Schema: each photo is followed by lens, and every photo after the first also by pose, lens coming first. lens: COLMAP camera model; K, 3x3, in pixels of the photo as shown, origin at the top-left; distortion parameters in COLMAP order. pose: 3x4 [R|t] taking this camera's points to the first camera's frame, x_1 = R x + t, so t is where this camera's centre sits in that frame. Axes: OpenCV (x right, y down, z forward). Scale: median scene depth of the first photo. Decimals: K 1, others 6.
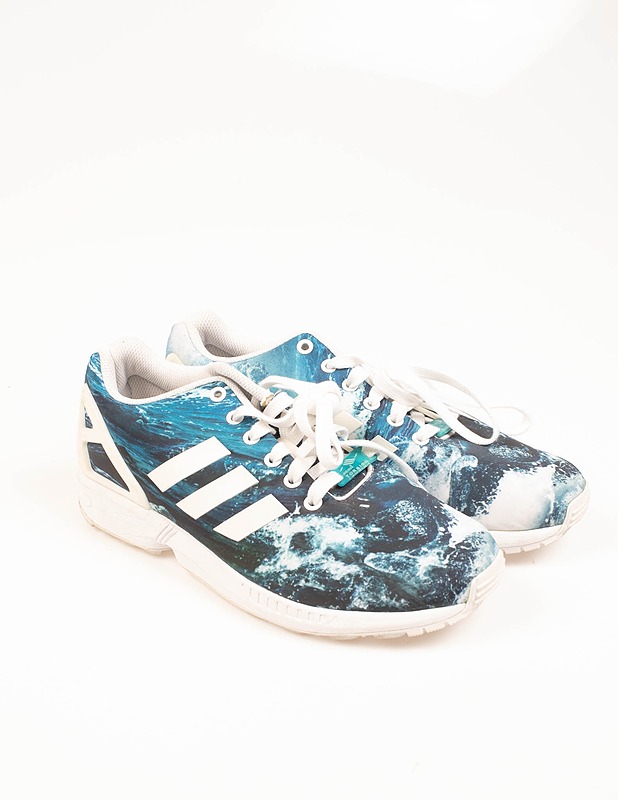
lens RADIAL K [[927.2, 0, 308.9], [0, 927.2, 400.0], [0, 0, 1]] dist [0.016250, 0.000000]
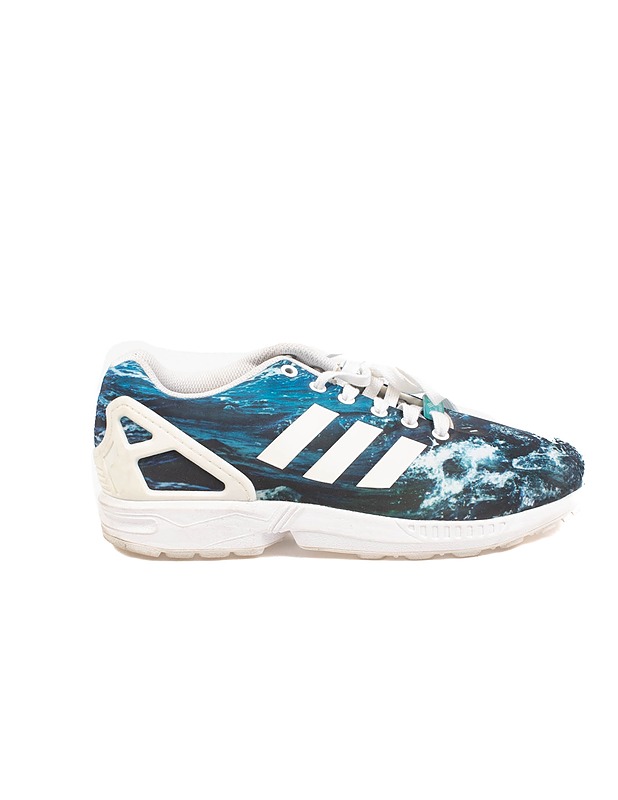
lens RADIAL K [[864.6, 0, 309.0], [0, 864.6, 400.0], [0, 0, 1]] dist [-0.008208, 0.000000]
pose [[0.797847, -0.123438, 0.590087, -0.682434], [0.256194, 0.955455, -0.146528, 0.177483], [-0.545715, 0.268084, 0.793931, 0.292991]]
